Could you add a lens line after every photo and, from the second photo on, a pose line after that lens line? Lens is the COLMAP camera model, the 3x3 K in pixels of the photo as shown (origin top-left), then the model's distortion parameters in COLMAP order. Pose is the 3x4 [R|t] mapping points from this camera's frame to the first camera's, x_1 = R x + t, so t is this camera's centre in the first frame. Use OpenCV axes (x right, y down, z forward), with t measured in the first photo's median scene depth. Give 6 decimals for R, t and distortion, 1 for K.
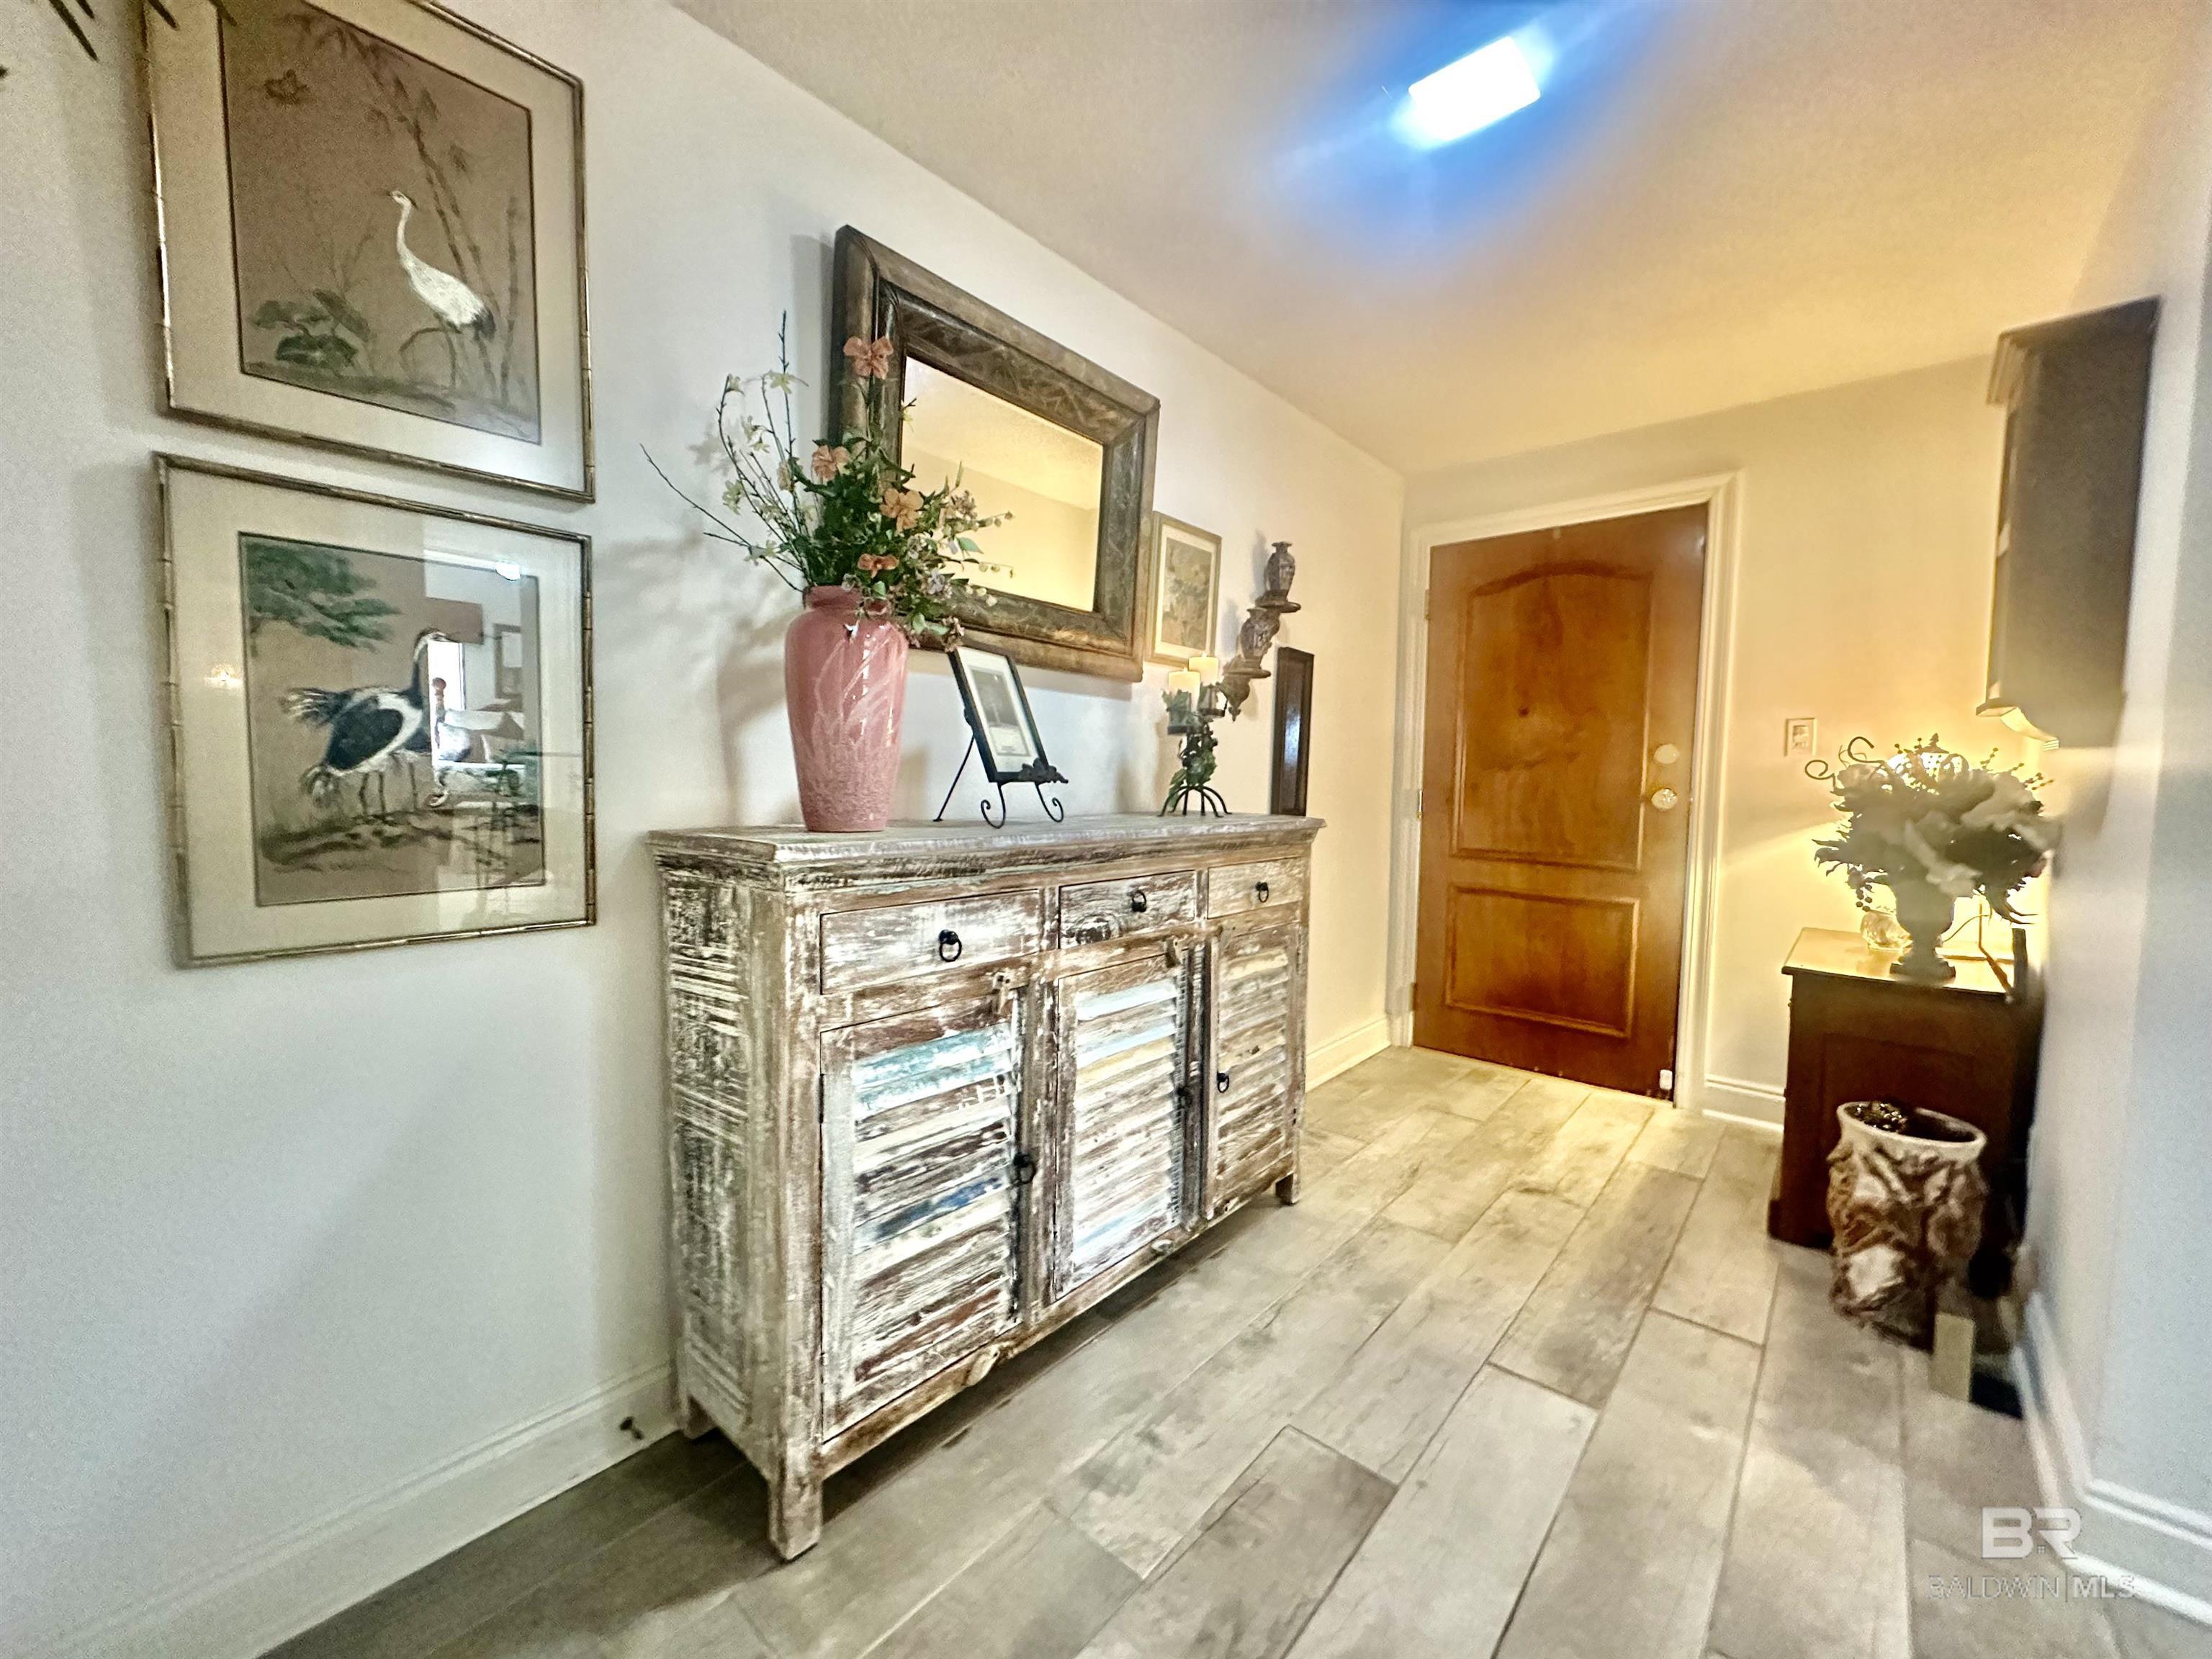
lens RADIAL K [[883.4, 0, 1106.0], [0, 883.4, 829.5], [0, 0, 1]] dist [-0.004175, 0.000873]
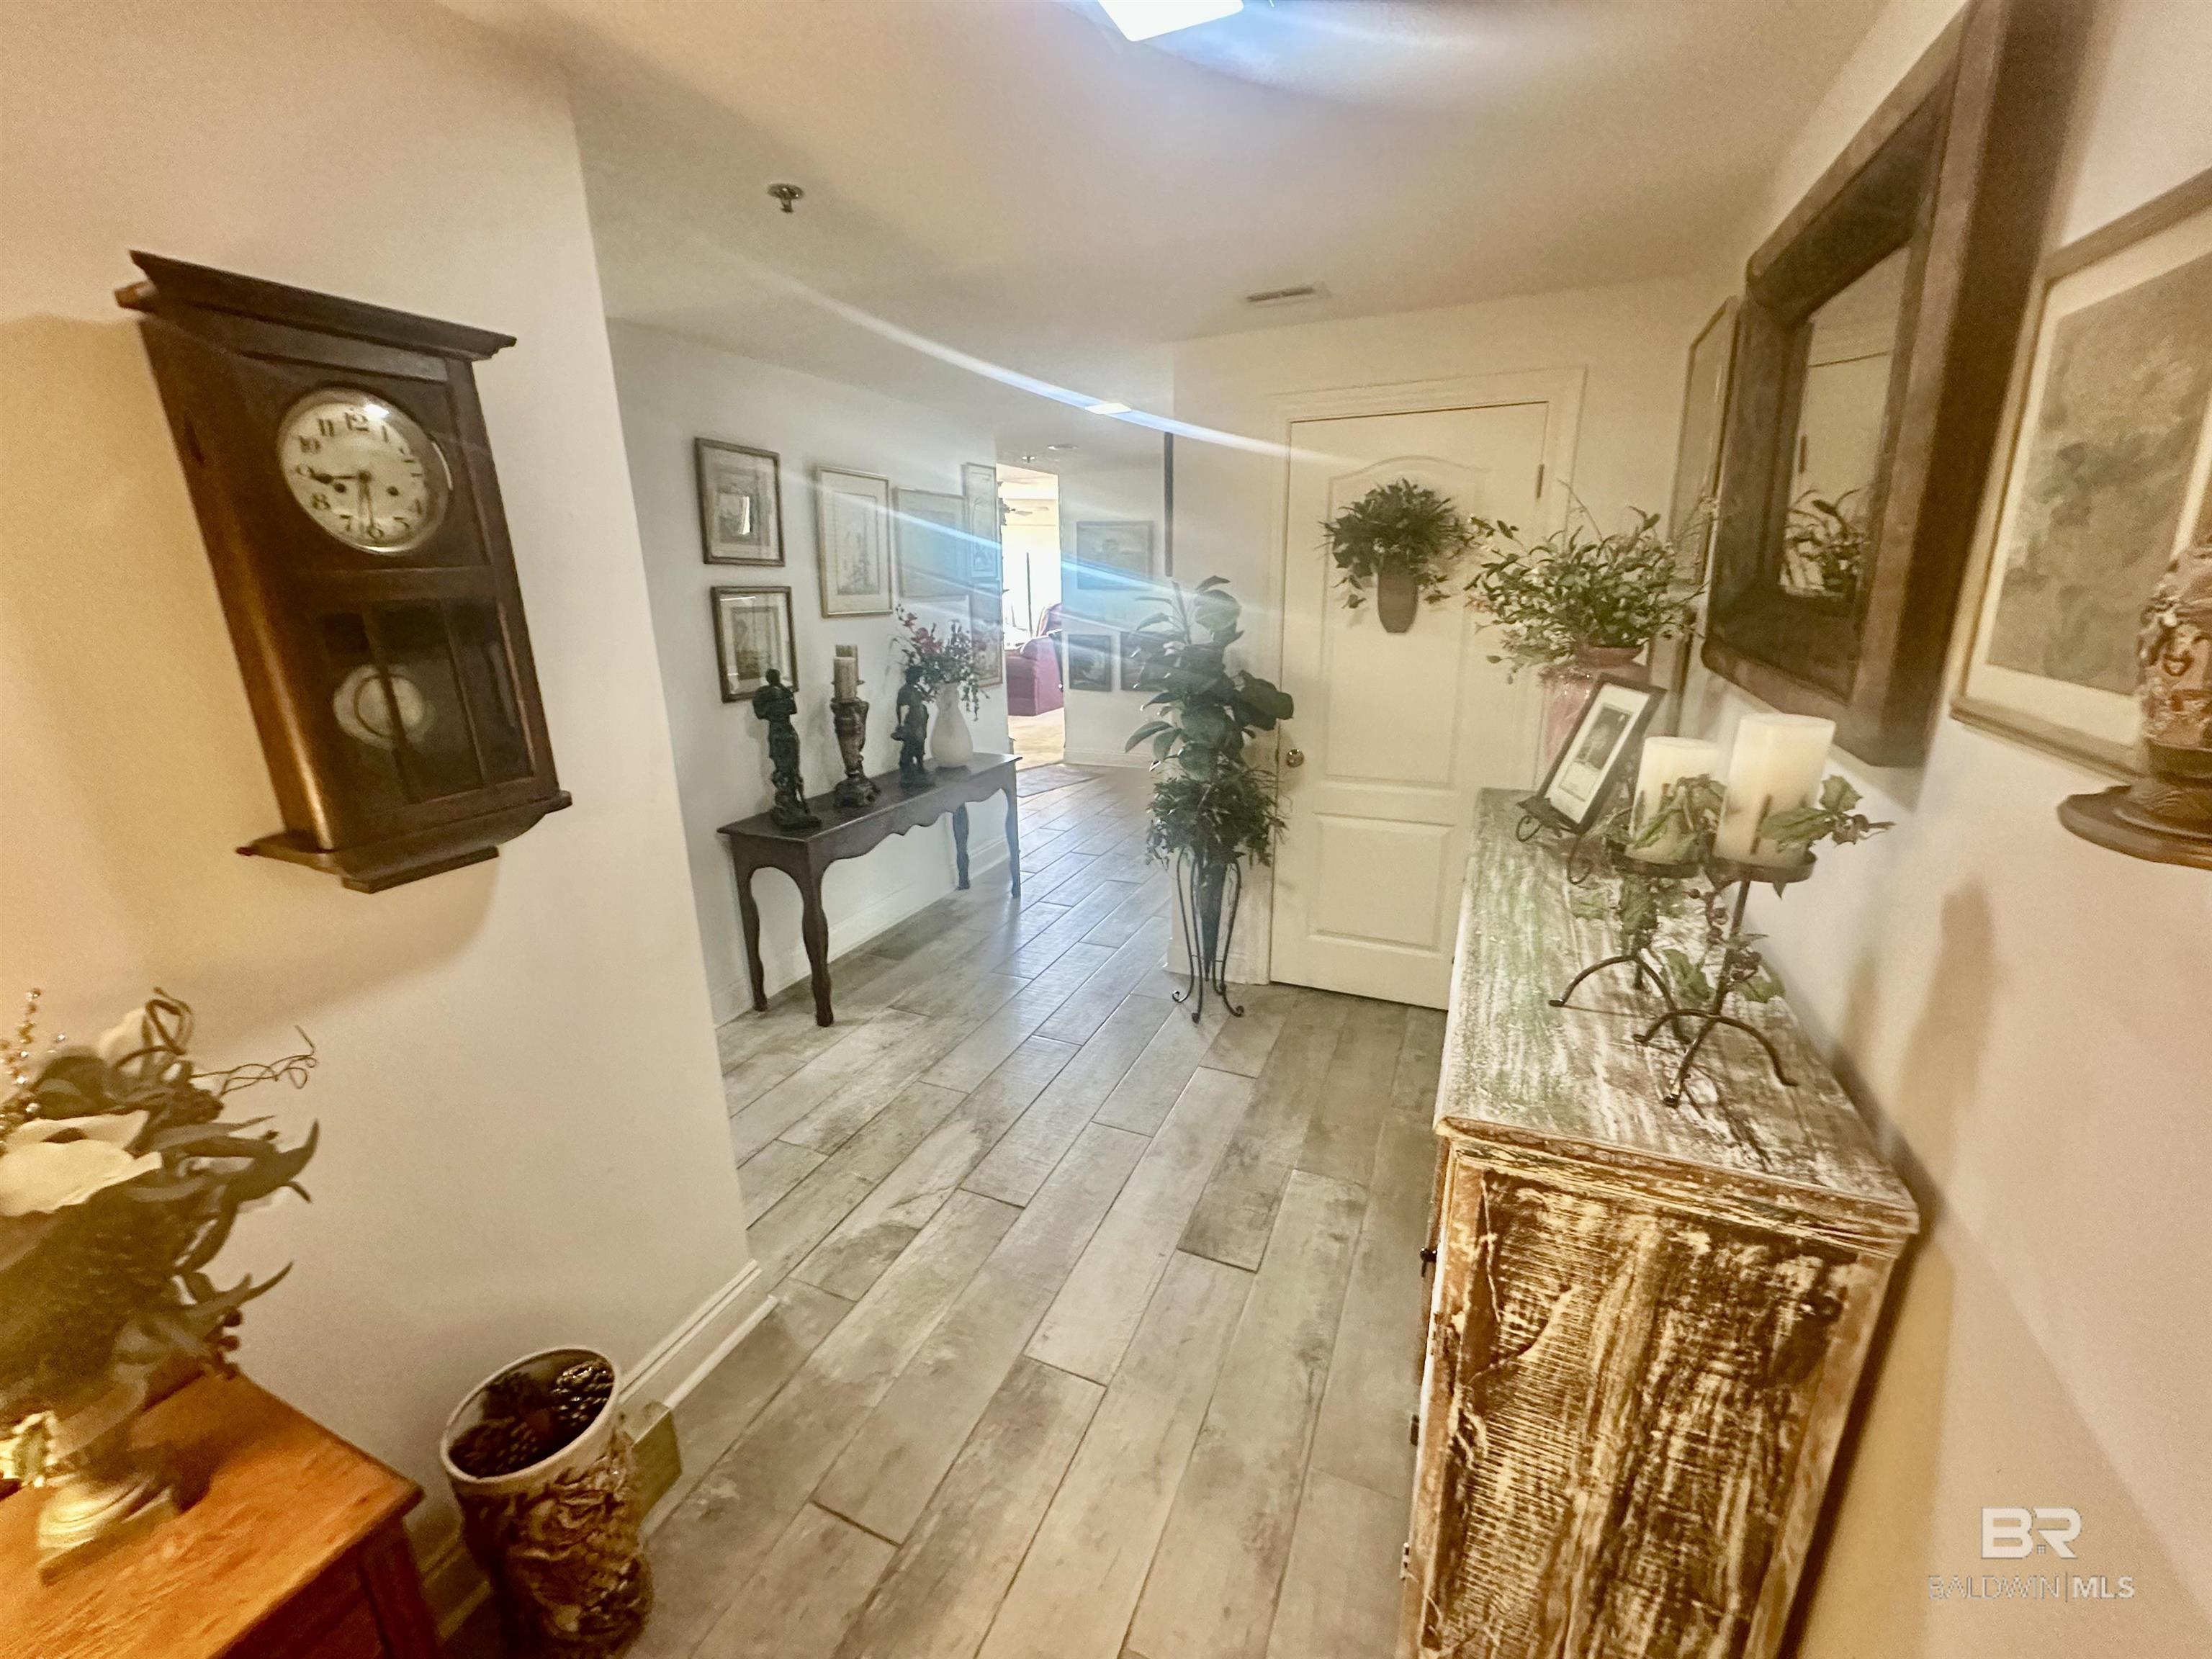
lens RADIAL K [[883.4, 0, 1106.0], [0, 883.4, 829.5], [0, 0, 1]] dist [-0.004175, 0.000873]
pose [[-0.954782, 0.087720, -0.284070, 0.596276], [-0.015678, 0.939297, 0.342747, -0.328905], [0.296892, 0.331702, -0.895449, 1.525525]]
